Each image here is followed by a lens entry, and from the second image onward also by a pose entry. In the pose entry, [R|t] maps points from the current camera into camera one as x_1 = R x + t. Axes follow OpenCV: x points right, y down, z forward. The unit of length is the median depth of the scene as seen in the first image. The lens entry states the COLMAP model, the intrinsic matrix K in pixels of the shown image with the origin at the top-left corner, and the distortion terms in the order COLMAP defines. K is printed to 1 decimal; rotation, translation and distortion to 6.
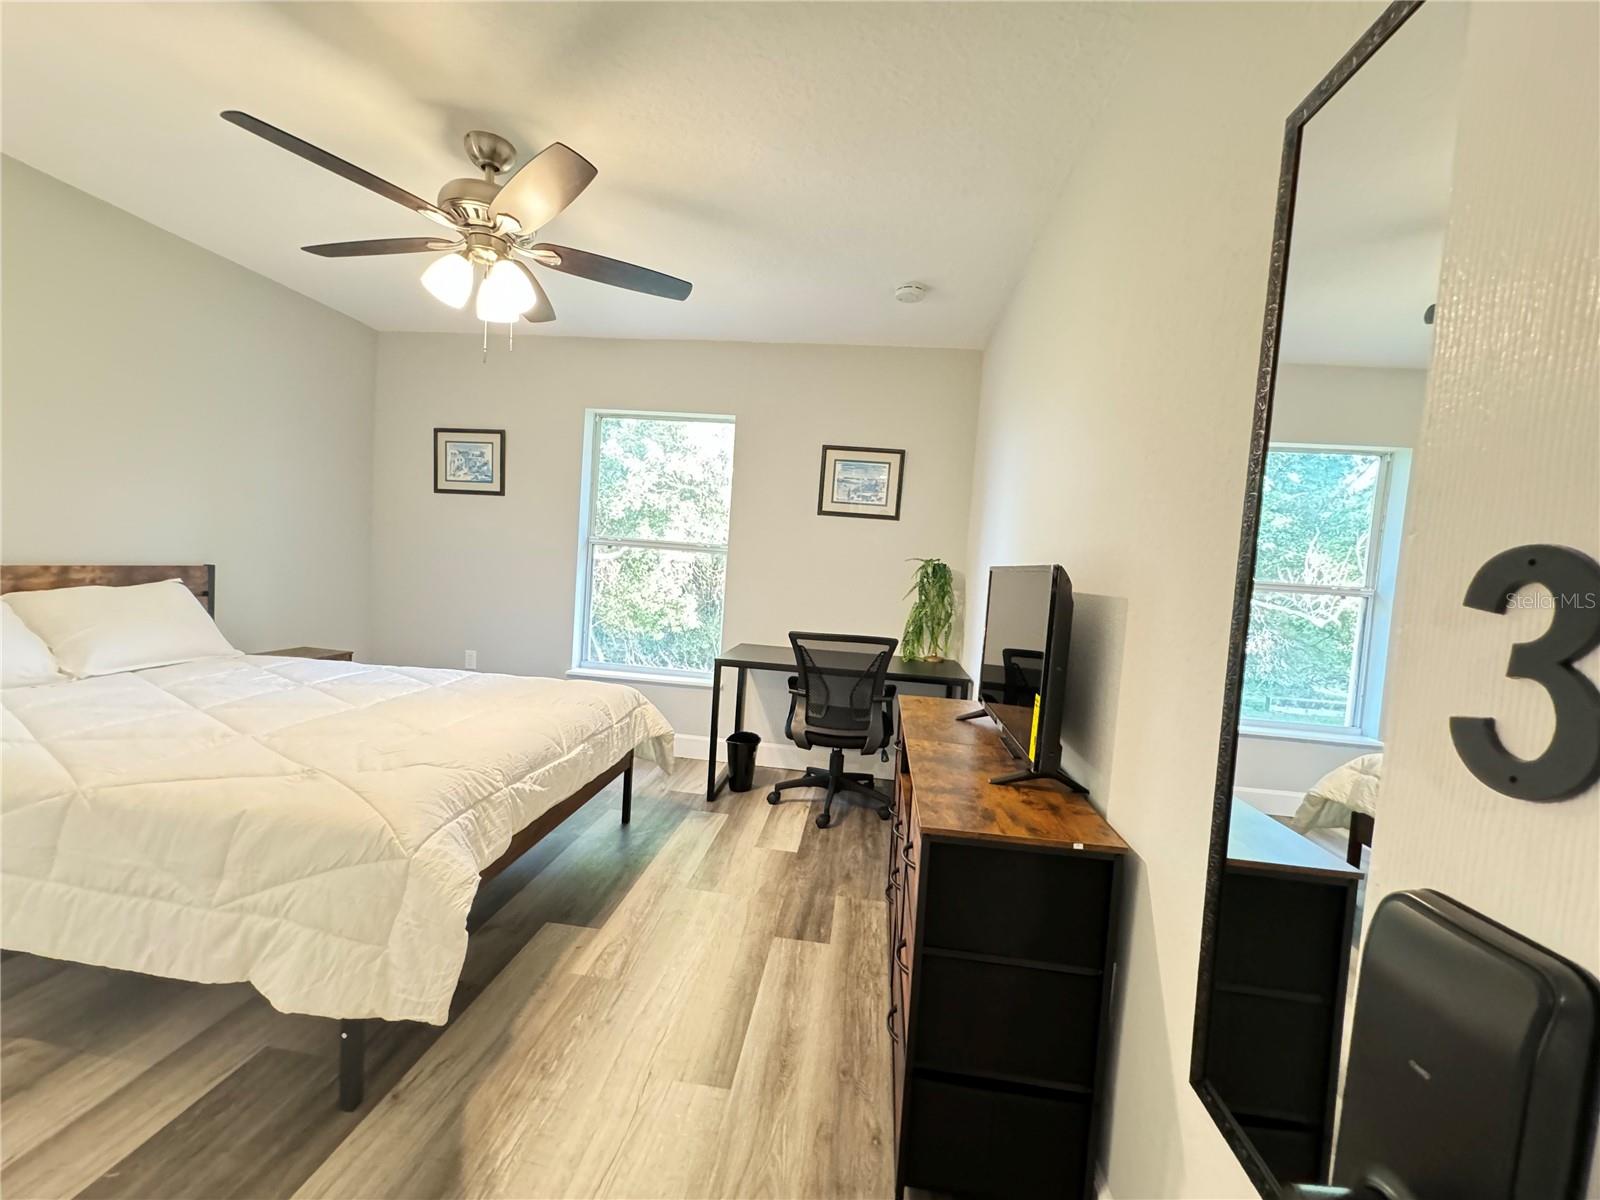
lens RADIAL K [[640.4, 0, 799.3], [0, 640.4, 597.5], [0, 0, 1]] dist [0.000180, 0.000347]
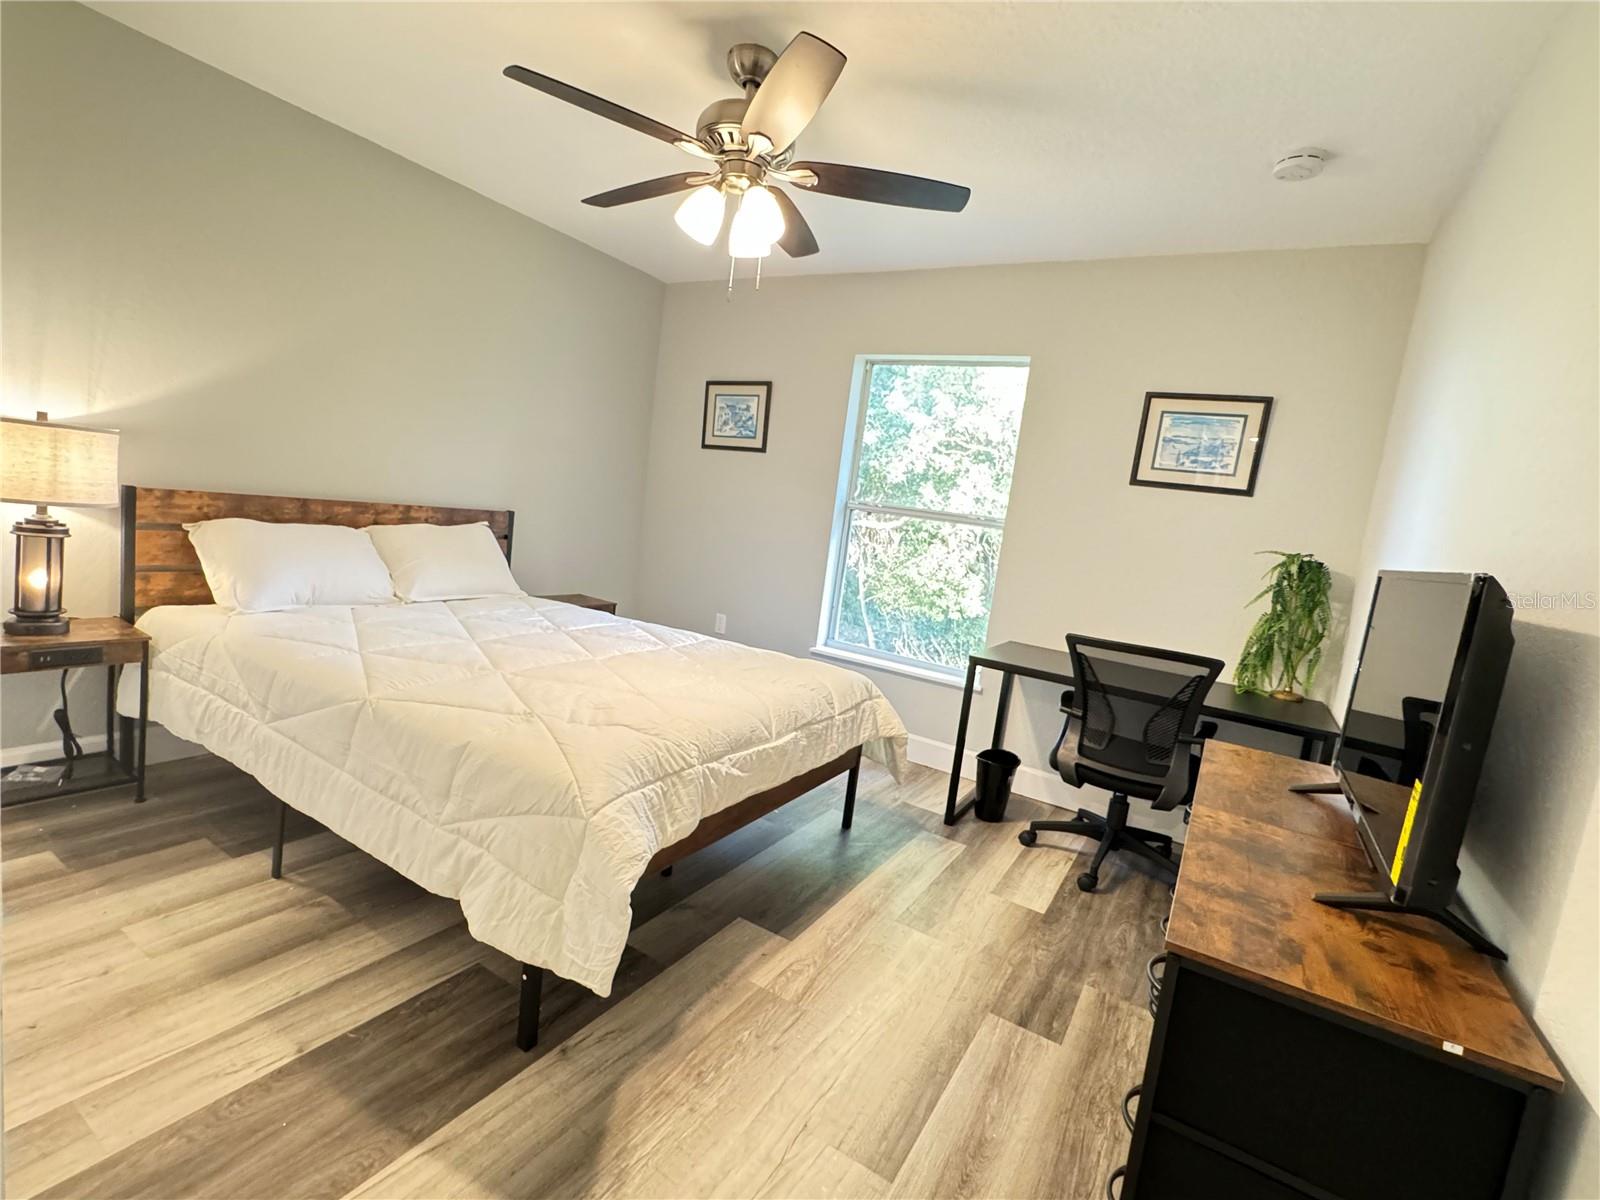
lens RADIAL K [[736.8, 0, 800.3], [0, 736.8, 597.5], [0, 0, 1]] dist [-0.000653, 0.000108]
pose [[0.909939, 0.096361, -0.403393, 0.068269], [-0.085151, 0.995320, 0.045681, -0.004665], [0.405907, -0.007218, 0.913886, 0.075155]]
